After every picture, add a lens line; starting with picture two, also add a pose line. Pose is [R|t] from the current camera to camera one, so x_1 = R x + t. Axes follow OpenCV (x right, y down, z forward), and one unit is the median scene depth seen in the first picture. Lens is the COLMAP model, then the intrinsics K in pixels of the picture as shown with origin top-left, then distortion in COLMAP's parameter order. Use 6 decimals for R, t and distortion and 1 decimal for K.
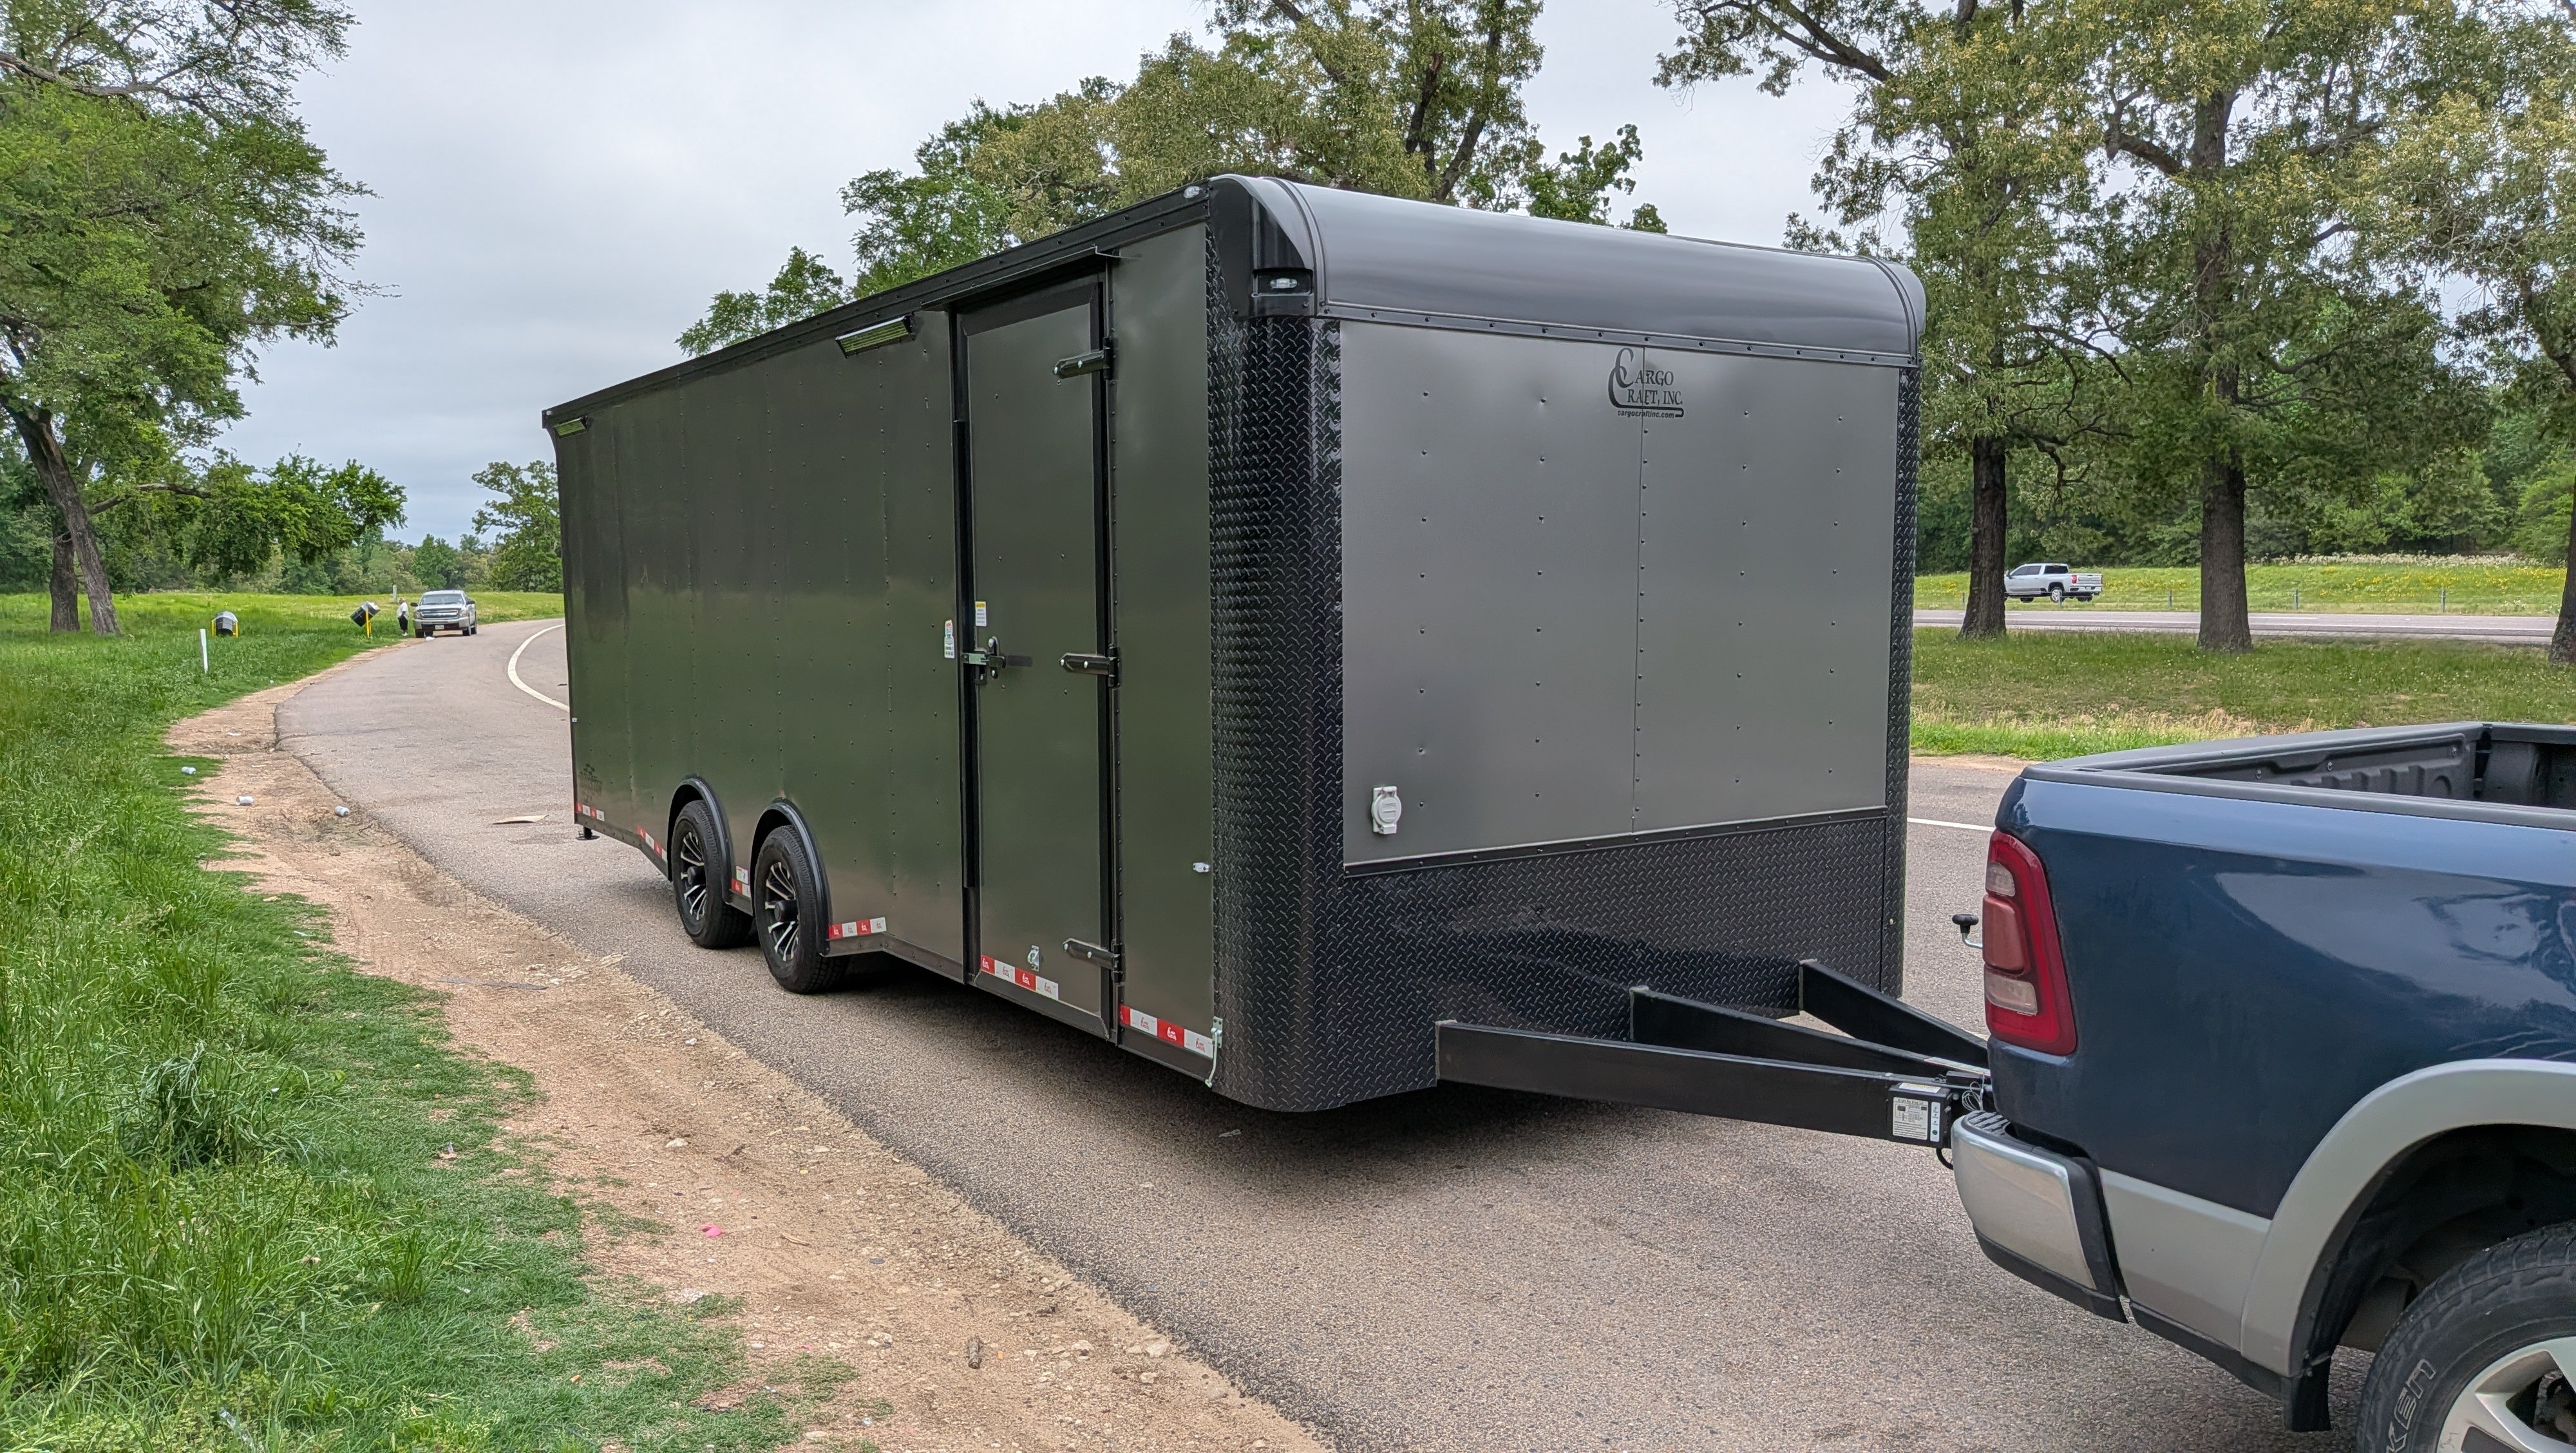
lens RADIAL K [[1800.2, 0, 1288.0], [0, 1800.2, 726.5], [0, 0, 1]] dist [-0.018661, -0.004052]
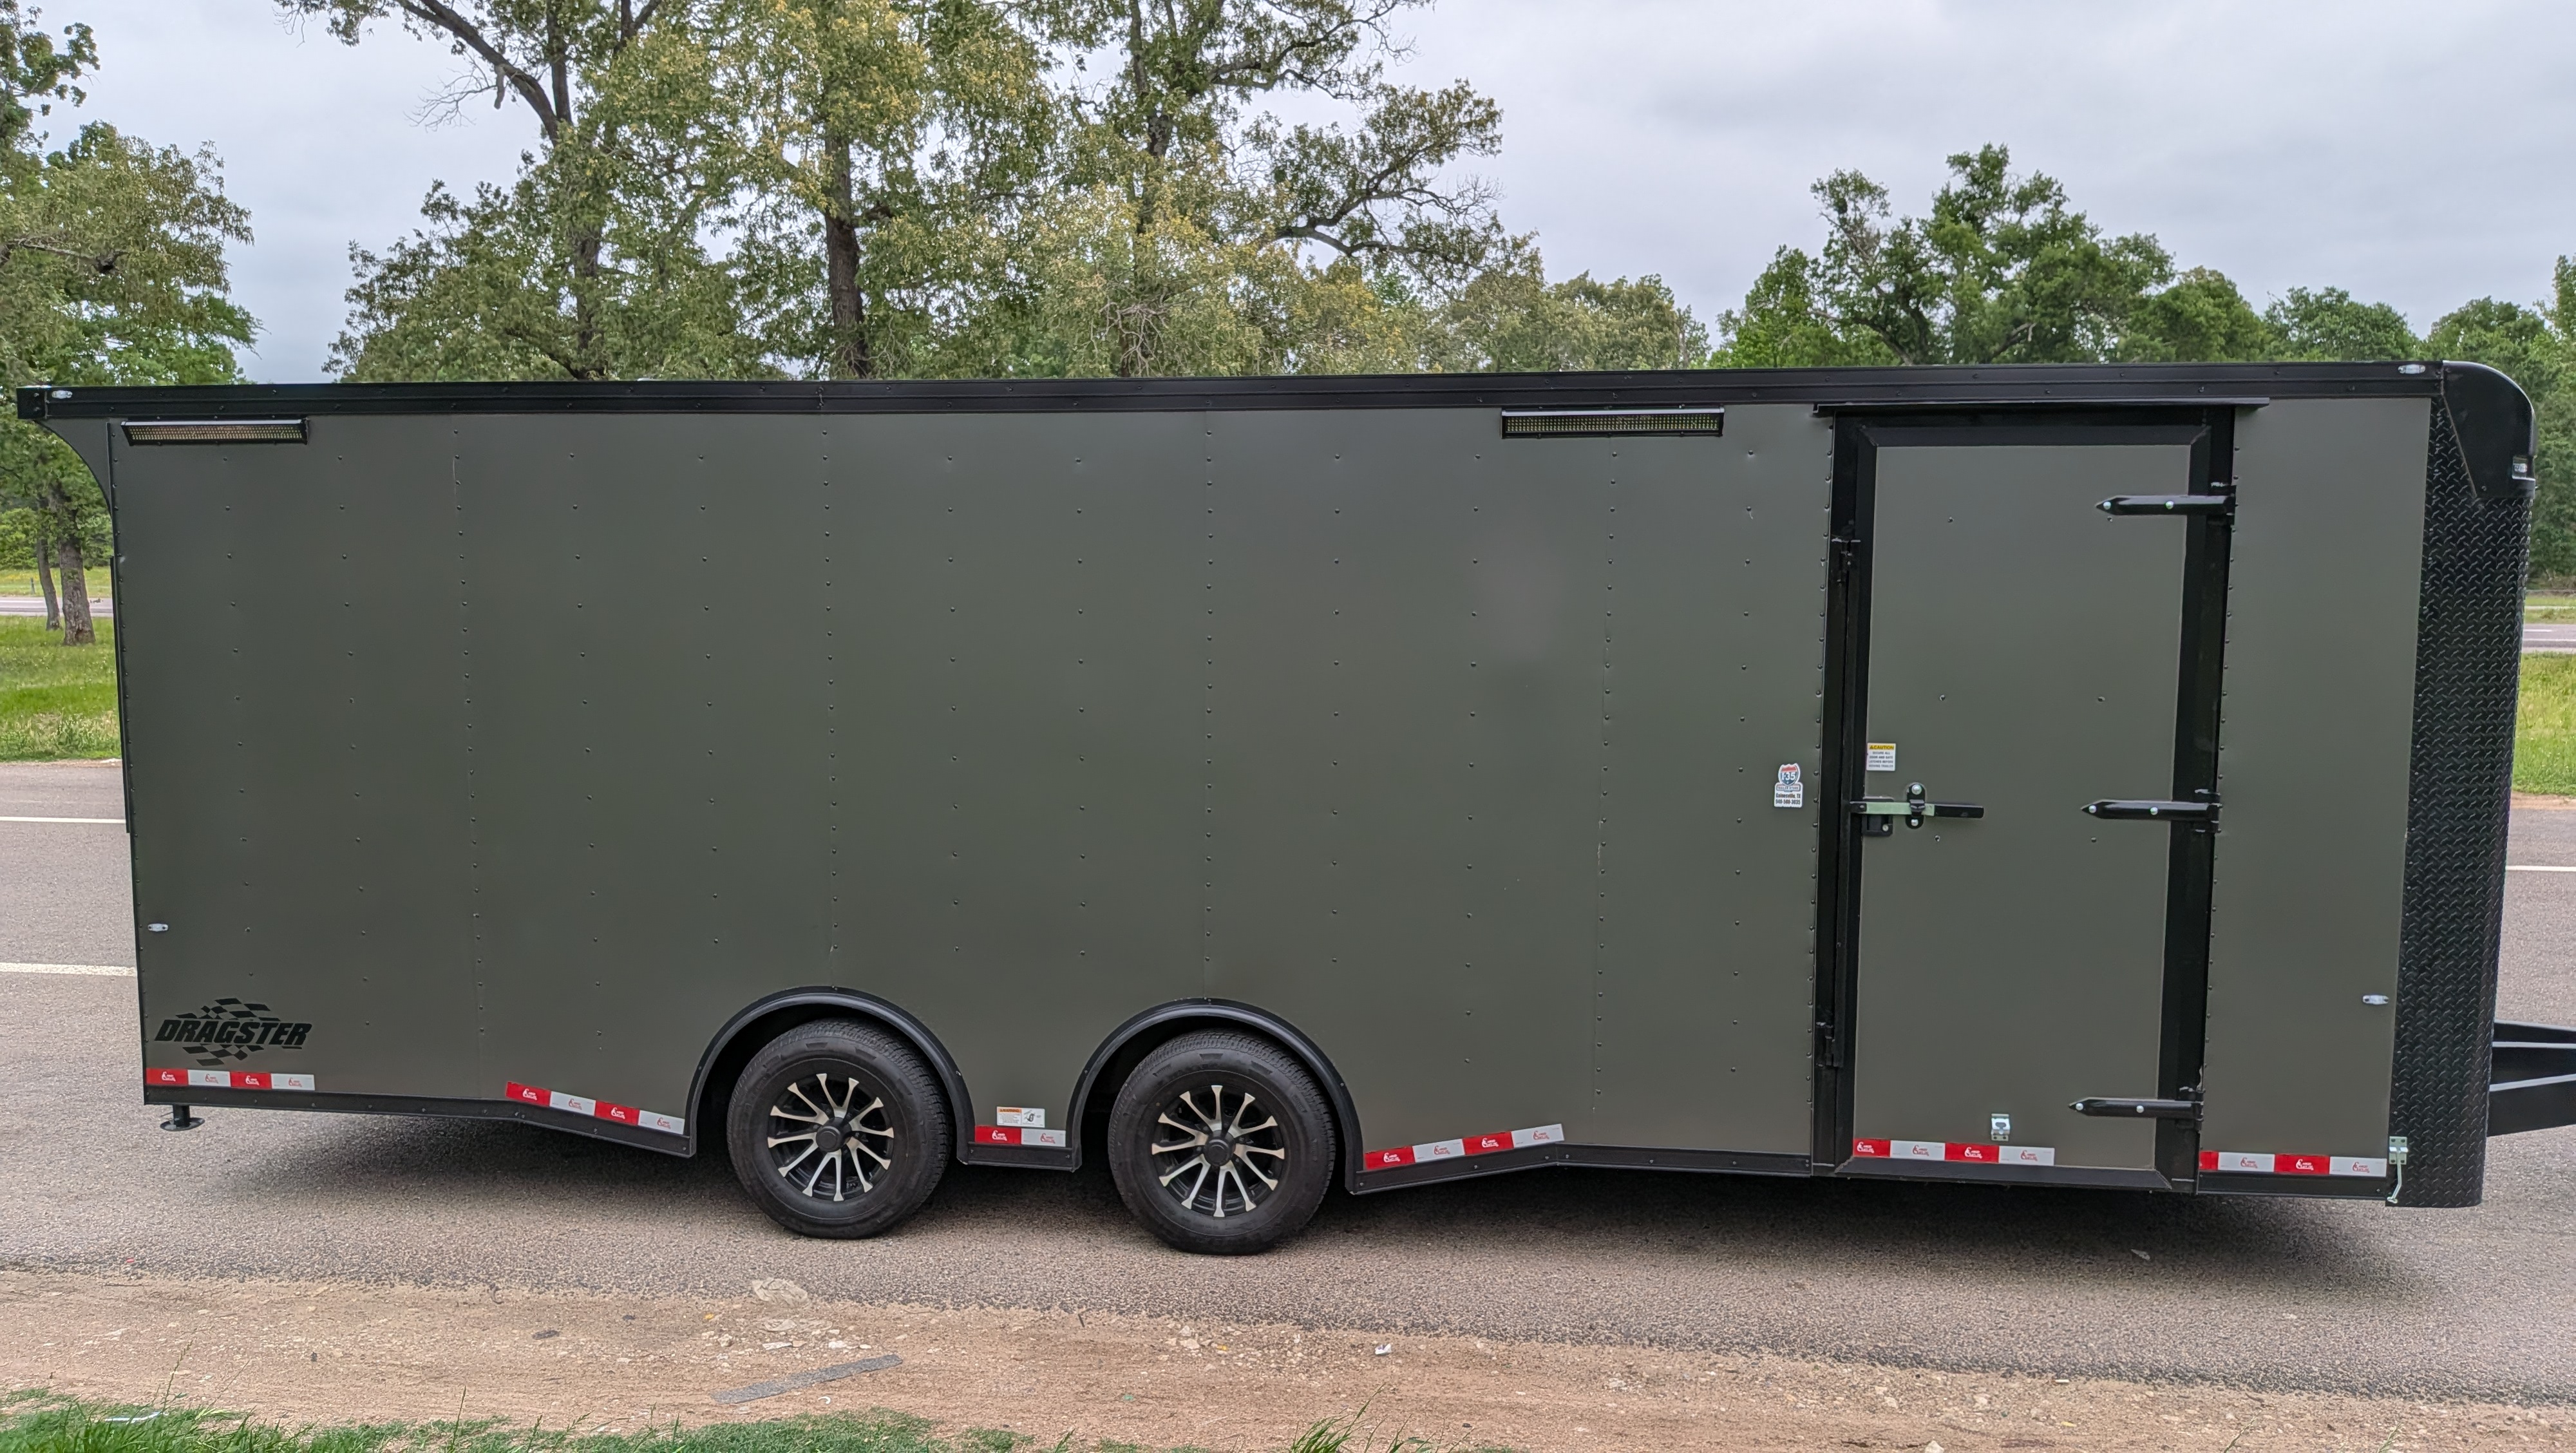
lens RADIAL K [[1794.1, 0, 1288.0], [0, 1794.1, 726.5], [0, 0, 1]] dist [0.051775, -0.081520]
pose [[0.671382, -0.050618, 0.739381, -0.891982], [0.046995, 0.998565, 0.025689, -0.099289], [-0.739620, 0.017500, 0.672797, 0.534676]]
